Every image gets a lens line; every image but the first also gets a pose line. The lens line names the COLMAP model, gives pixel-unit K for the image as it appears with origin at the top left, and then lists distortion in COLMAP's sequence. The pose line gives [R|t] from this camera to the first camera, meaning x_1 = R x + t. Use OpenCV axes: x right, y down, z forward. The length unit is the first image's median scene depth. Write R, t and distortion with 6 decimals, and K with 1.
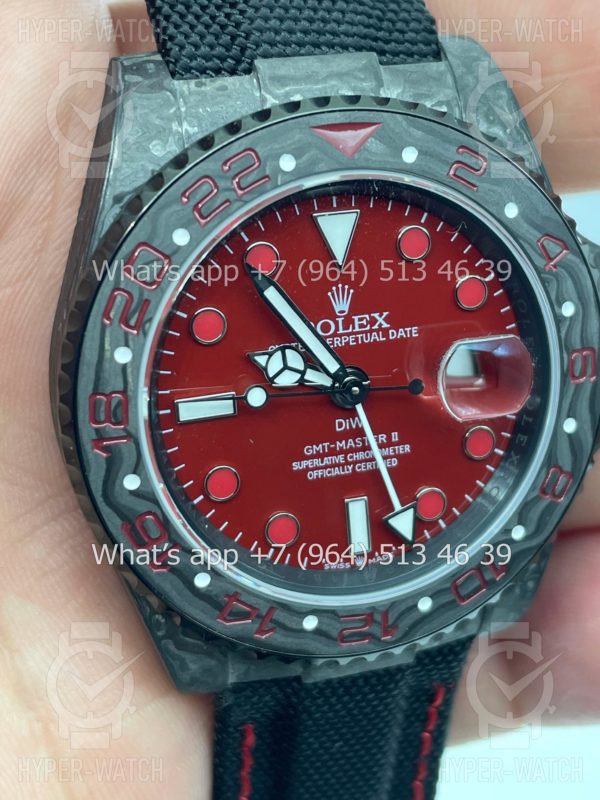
lens RADIAL K [[1264.2, 0, 298.6], [0, 1264.2, 326.2], [0, 0, 1]] dist [0.127663, -0.005796]
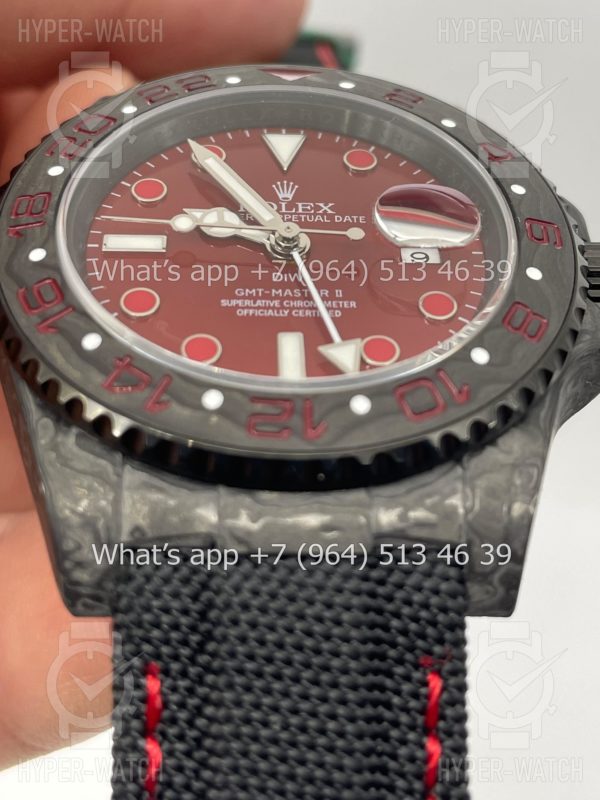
lens RADIAL K [[1264.2, 0, 298.6], [0, 1264.2, 326.2], [0, 0, 1]] dist [0.127663, -0.005796]
pose [[0.971530, -0.126331, -0.200427, 0.233861], [-0.088924, 0.589684, -0.802724, 0.859194], [0.219597, 0.797692, 0.561662, 0.511120]]
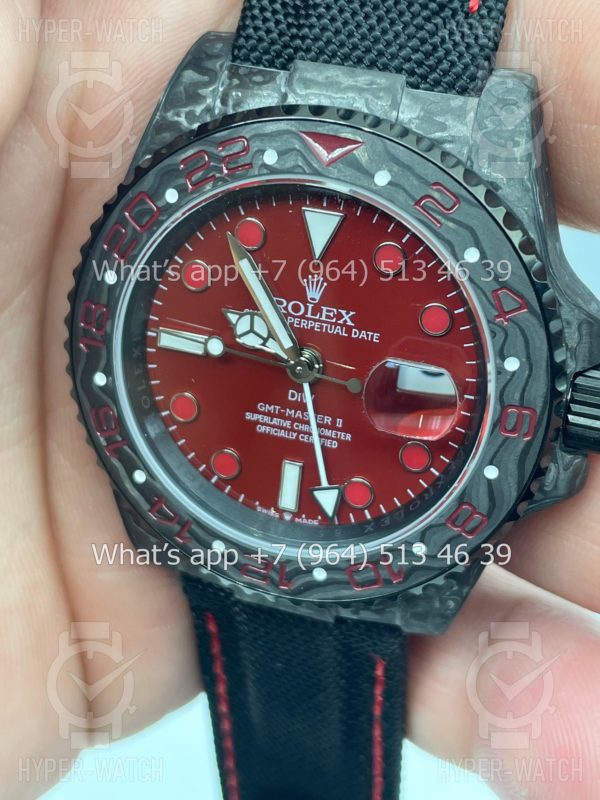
lens RADIAL K [[1264.2, 0, 298.6], [0, 1264.2, 326.2], [0, 0, 1]] dist [0.127663, -0.005796]
pose [[0.824651, 0.311751, -0.471978, 0.551695], [-0.271850, 0.950161, 0.152617, -0.153857], [0.496033, 0.002452, 0.868300, 0.031039]]
